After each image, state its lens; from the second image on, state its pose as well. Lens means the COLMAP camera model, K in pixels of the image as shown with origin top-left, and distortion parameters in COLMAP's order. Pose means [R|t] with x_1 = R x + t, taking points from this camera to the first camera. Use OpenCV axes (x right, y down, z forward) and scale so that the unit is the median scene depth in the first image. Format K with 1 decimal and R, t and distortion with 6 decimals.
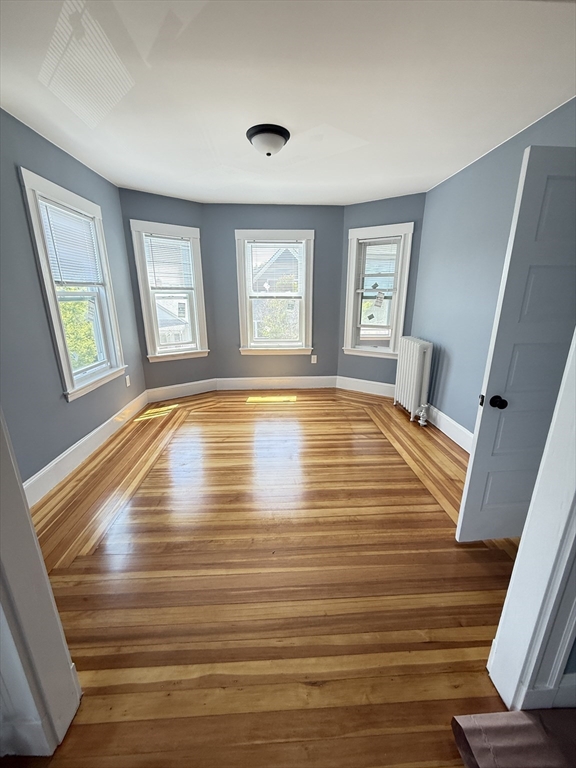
lens RADIAL K [[305.9, 0, 288.6], [0, 305.9, 379.5], [0, 0, 1]] dist [-0.000829, 0.000108]
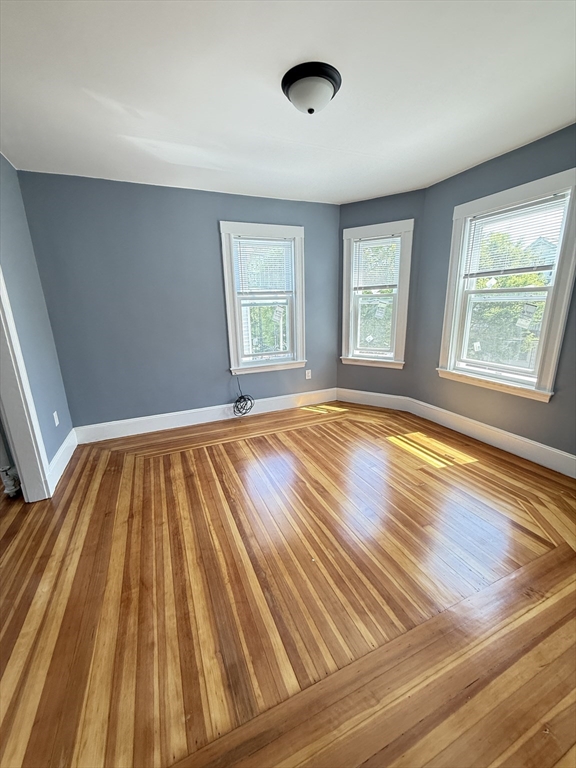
lens RADIAL K [[305.9, 0, 288.6], [0, 305.9, 379.5], [0, 0, 1]] dist [-0.000829, 0.000108]
pose [[0.344776, 0.221694, -0.912130, 0.443349], [-0.227282, 0.962512, 0.148029, -0.112702], [0.910754, 0.156274, 0.382238, 0.426196]]
